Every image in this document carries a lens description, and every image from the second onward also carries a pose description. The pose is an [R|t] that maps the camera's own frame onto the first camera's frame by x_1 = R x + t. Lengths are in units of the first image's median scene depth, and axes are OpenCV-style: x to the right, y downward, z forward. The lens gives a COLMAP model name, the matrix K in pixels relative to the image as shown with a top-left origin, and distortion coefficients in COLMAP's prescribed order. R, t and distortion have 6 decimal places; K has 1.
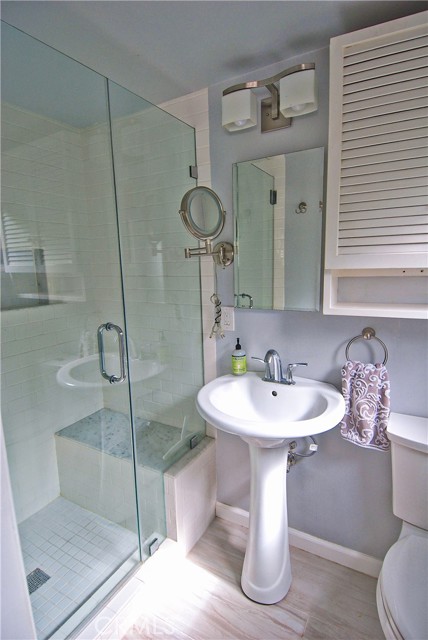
lens RADIAL K [[332.6, 0, 216.4], [0, 332.6, 317.9], [0, 0, 1]] dist [0.046851, -0.054411]
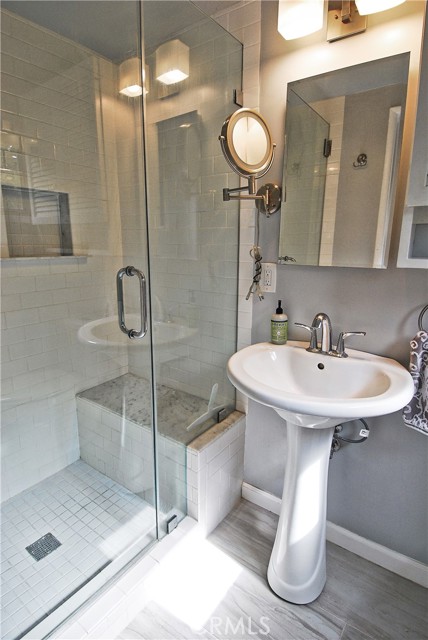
lens RADIAL K [[332.6, 0, 216.4], [0, 332.6, 317.9], [0, 0, 1]] dist [0.046851, -0.054411]
pose [[0.994103, 0.057249, -0.092099, -0.015445], [-0.051730, 0.996782, 0.061231, 0.063592], [0.095308, -0.056106, 0.993865, 0.138353]]
